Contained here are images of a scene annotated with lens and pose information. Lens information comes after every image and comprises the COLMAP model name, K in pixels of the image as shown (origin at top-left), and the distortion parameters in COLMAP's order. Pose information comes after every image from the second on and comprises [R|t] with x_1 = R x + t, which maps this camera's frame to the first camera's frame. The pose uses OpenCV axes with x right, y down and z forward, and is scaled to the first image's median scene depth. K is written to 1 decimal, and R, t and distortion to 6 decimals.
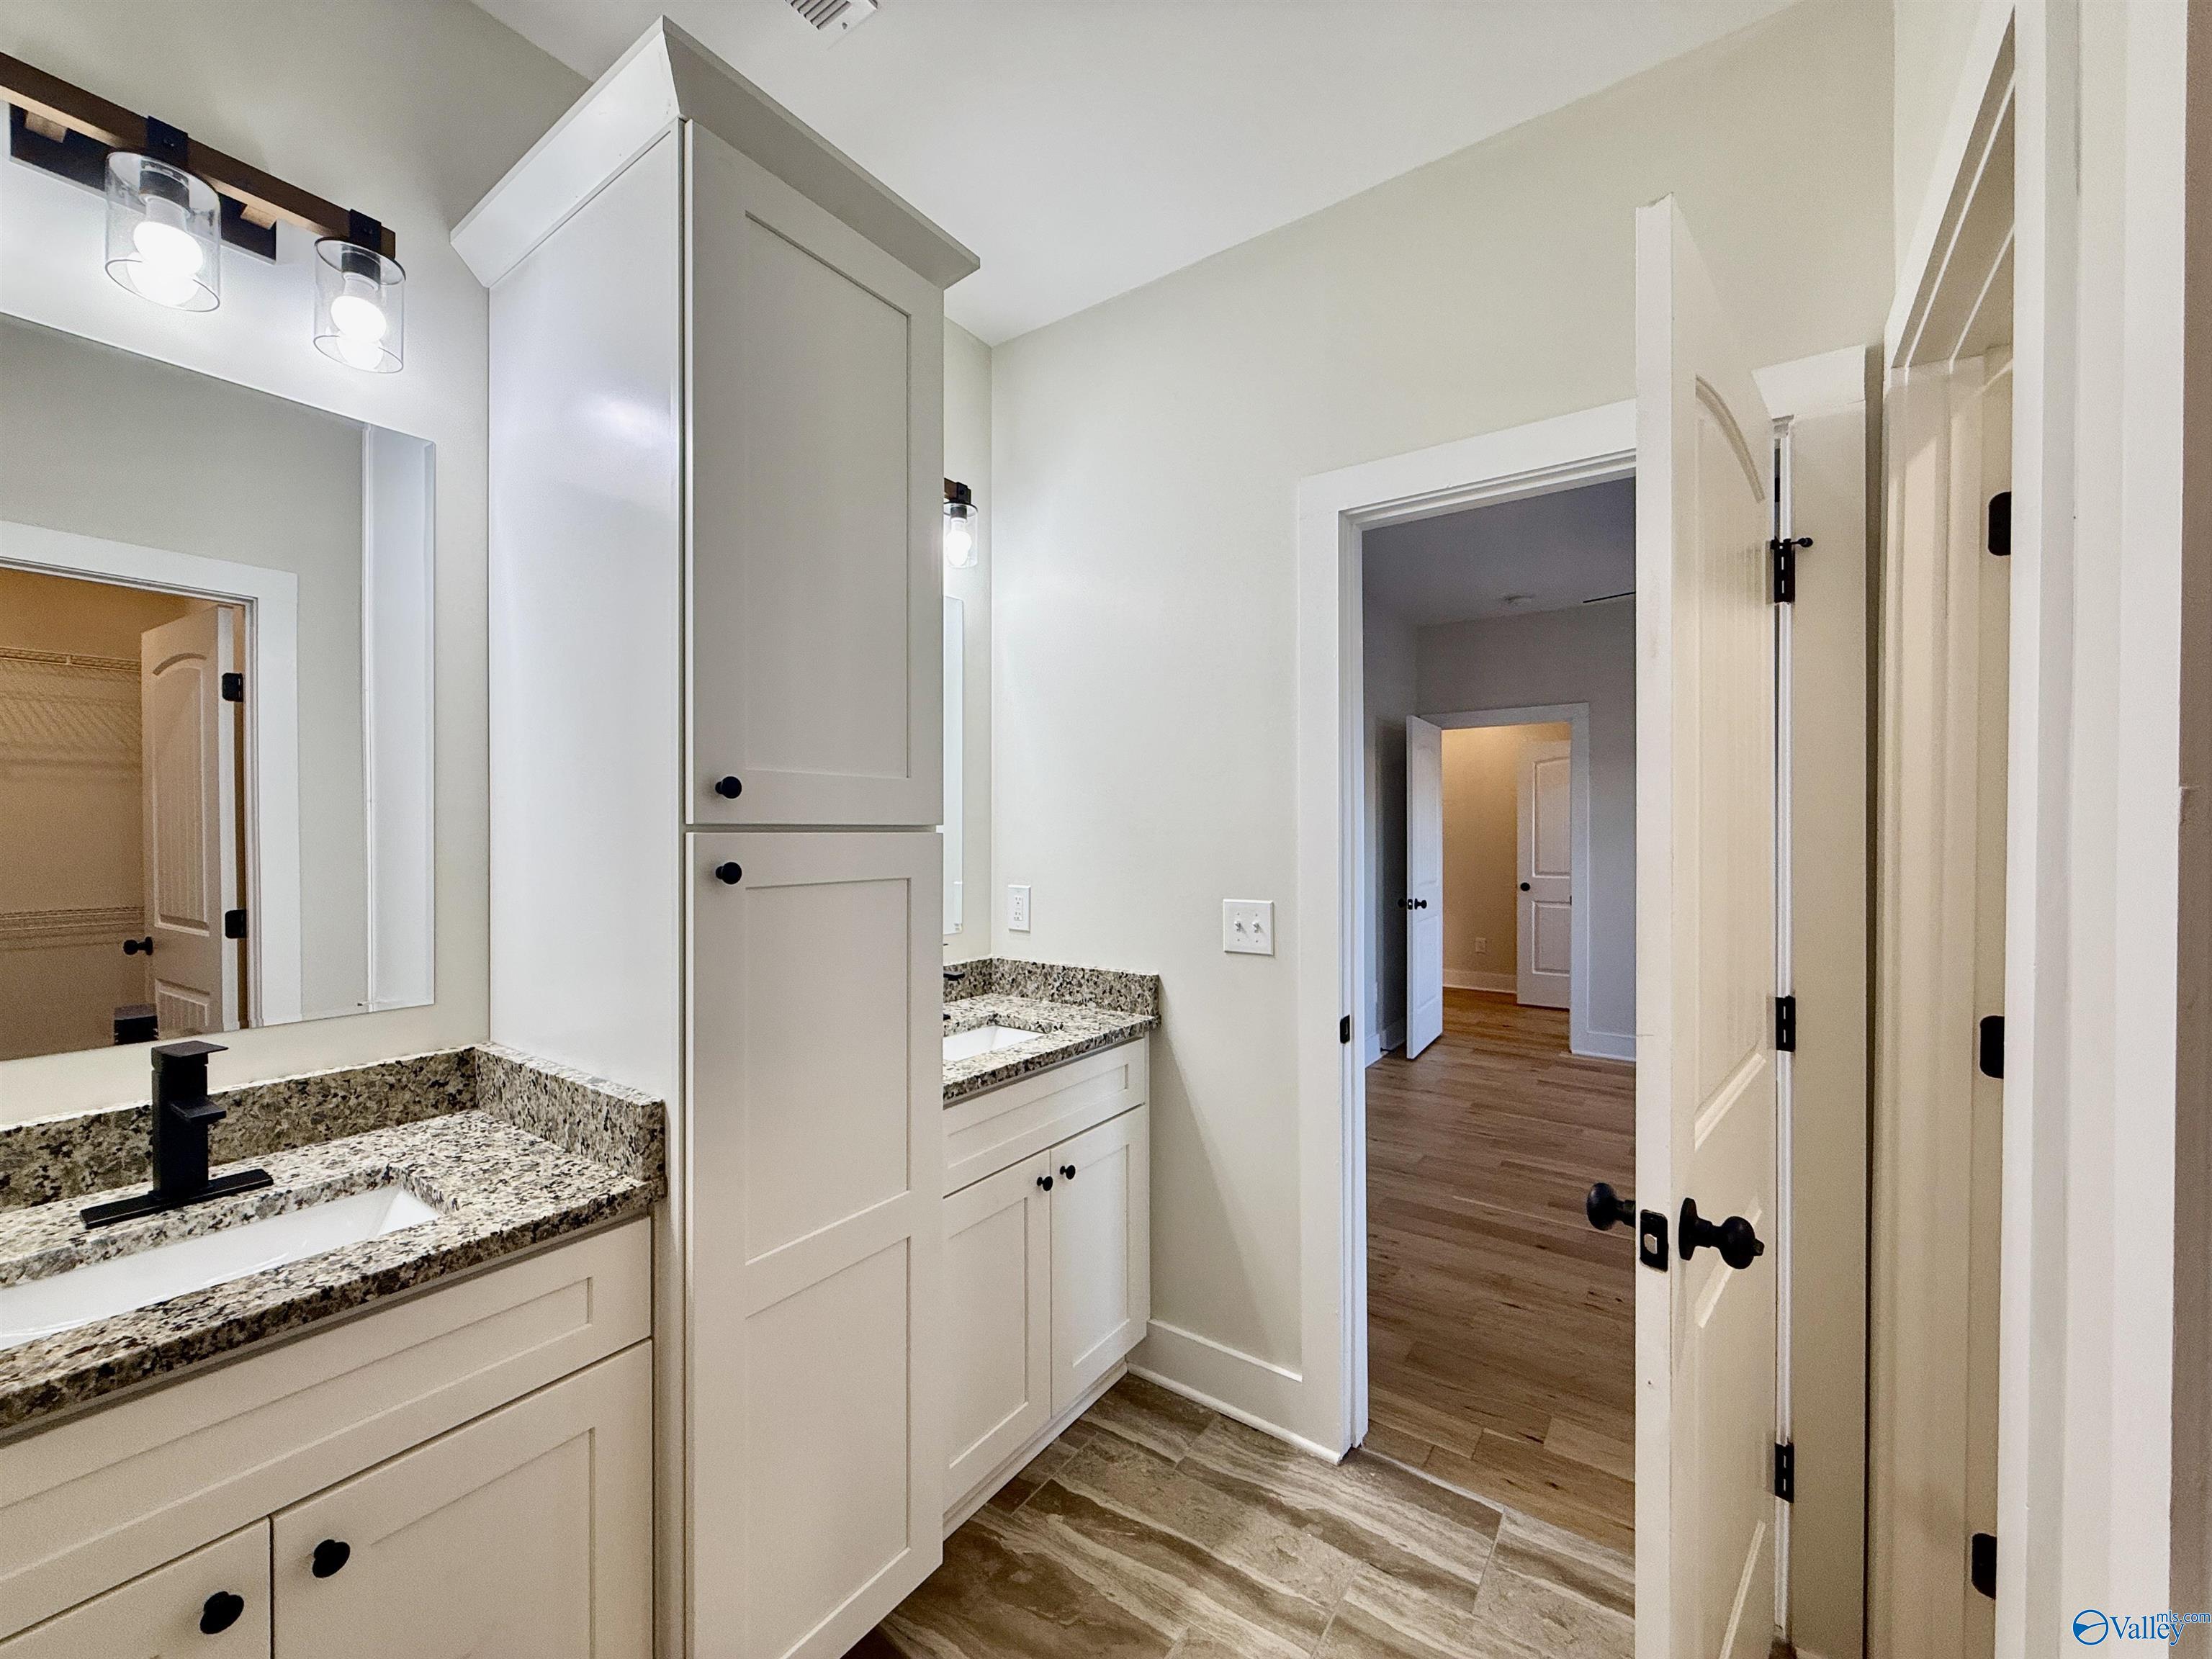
lens RADIAL K [[877.7, 0, 1101.5], [0, 877.7, 836.1], [0, 0, 1]] dist [0.000649, -0.000317]
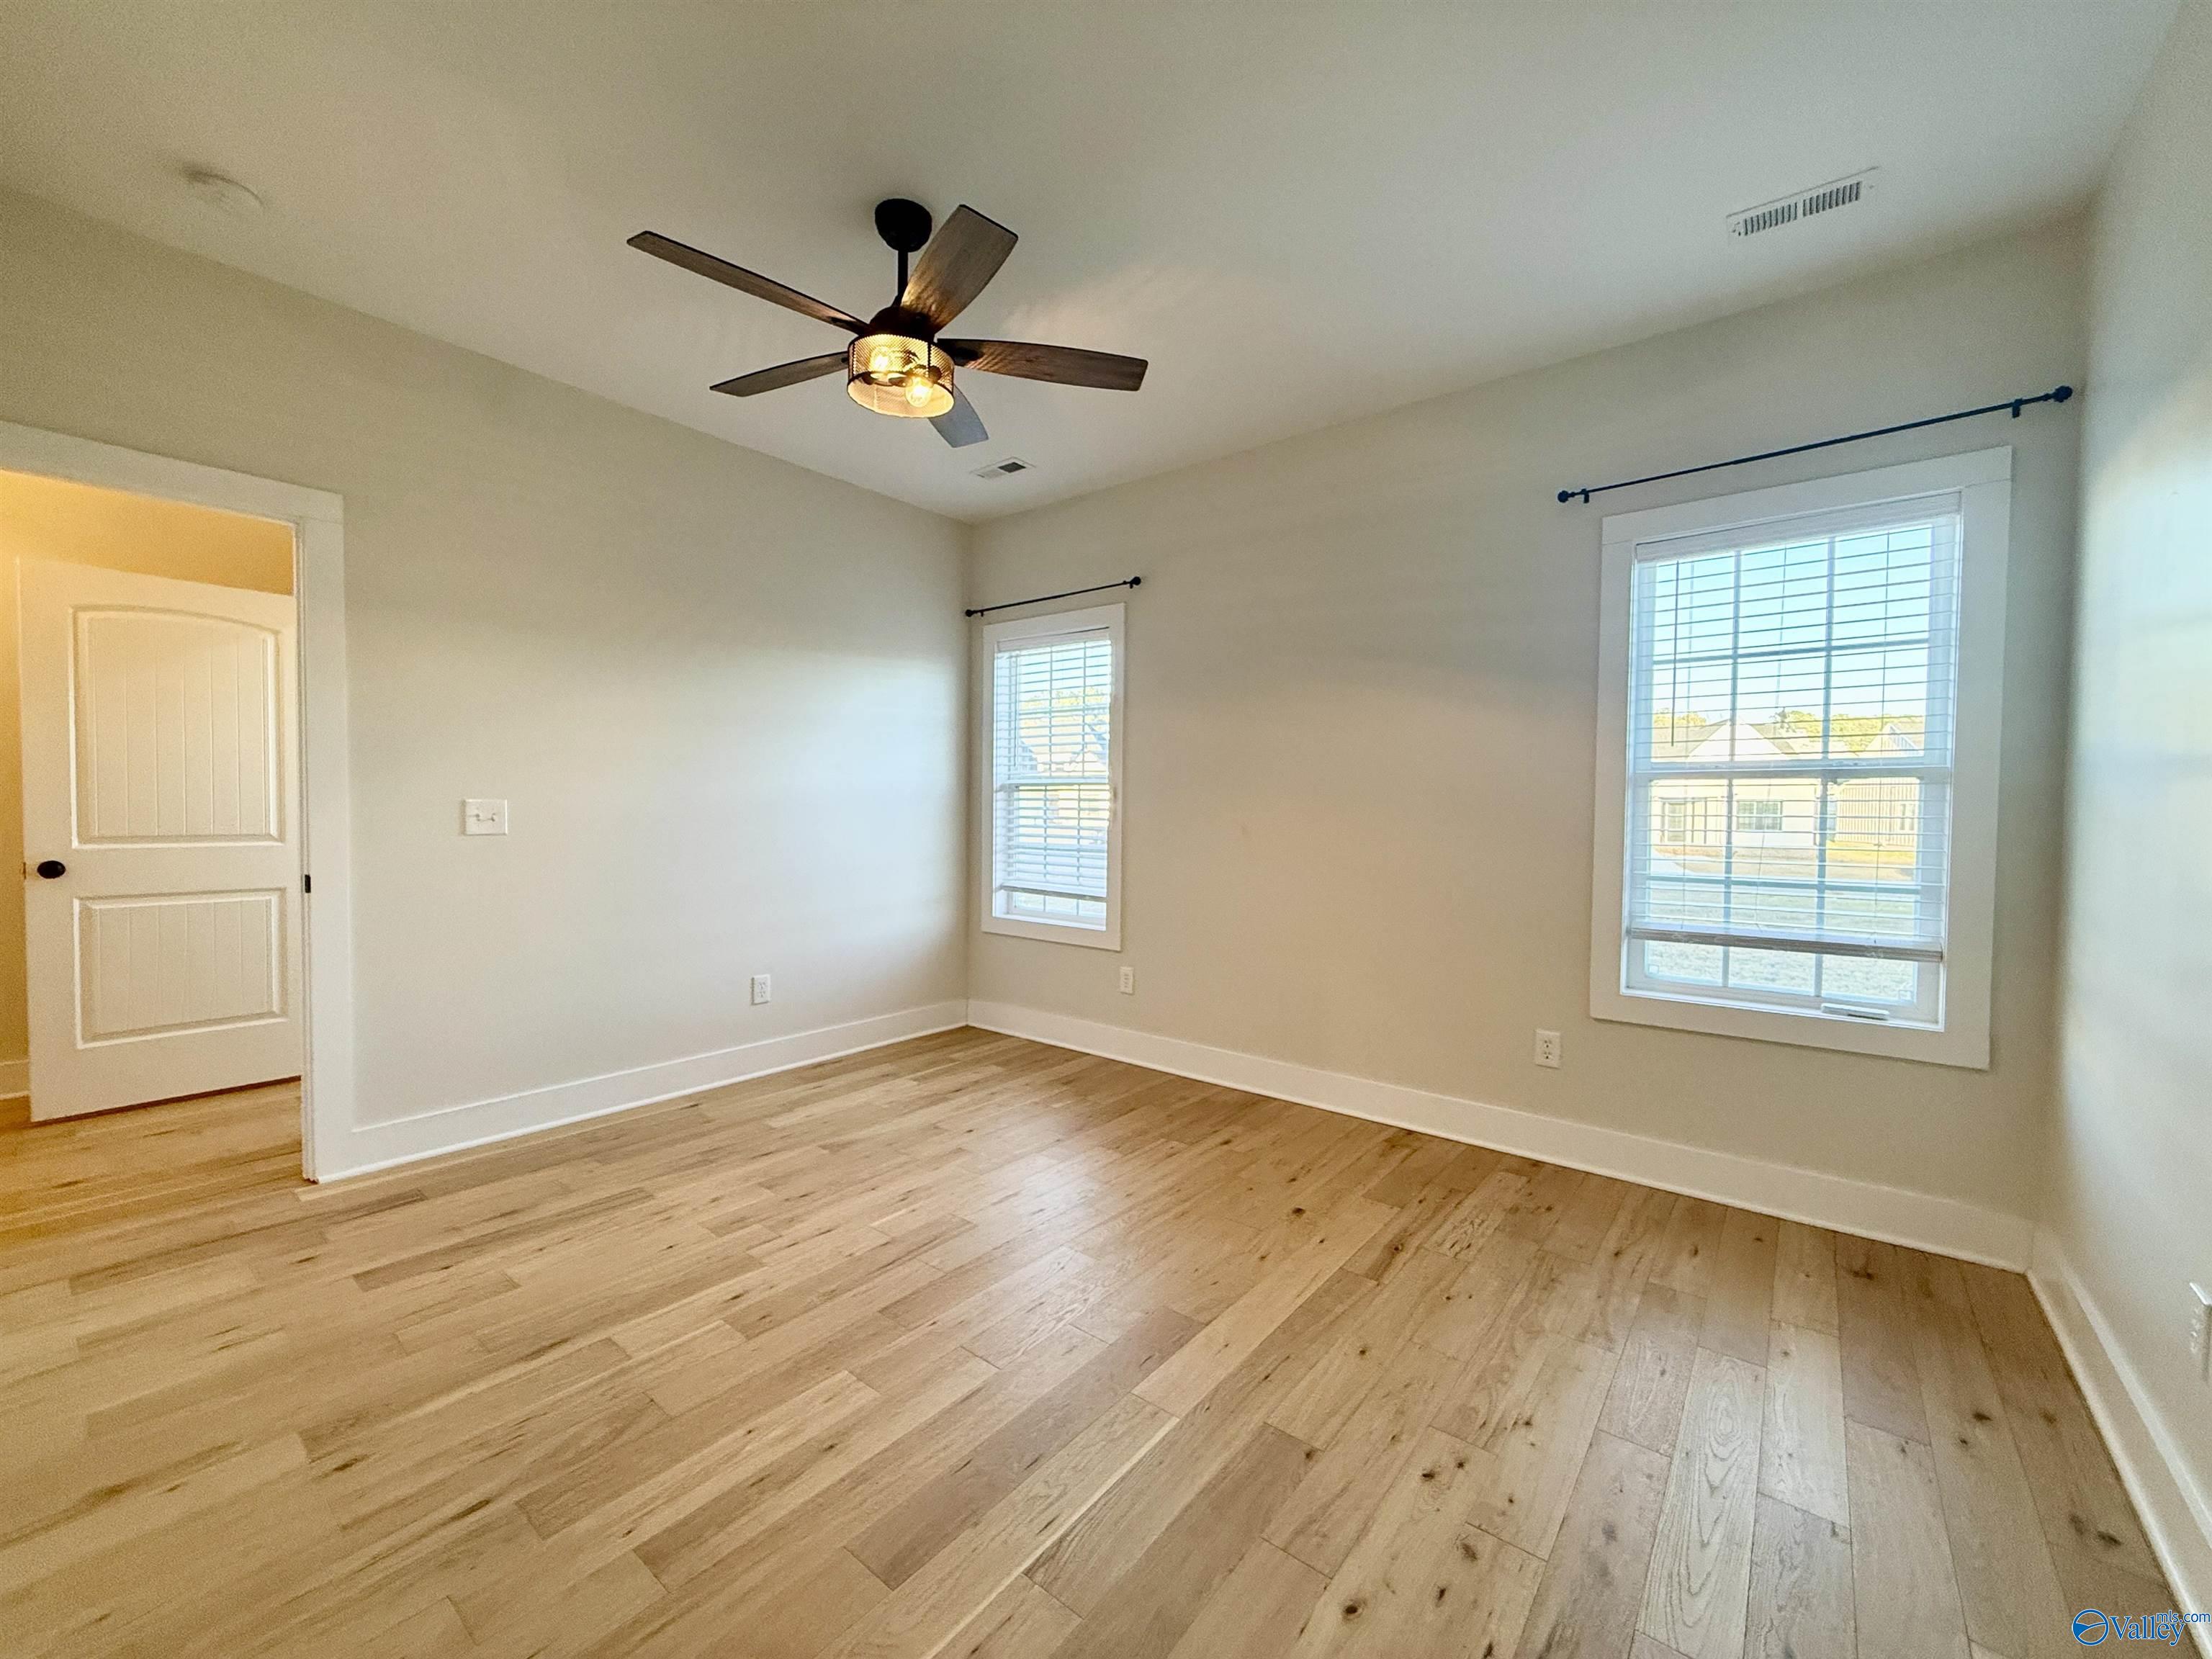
lens RADIAL K [[877.7, 0, 1101.5], [0, 877.7, 836.1], [0, 0, 1]] dist [0.000649, -0.000317]
pose [[0.062086, -0.030287, 0.997611, 0.063617], [-0.006481, 0.999506, 0.030748, 0.027537], [-0.998050, -0.008375, 0.061859, 0.519965]]
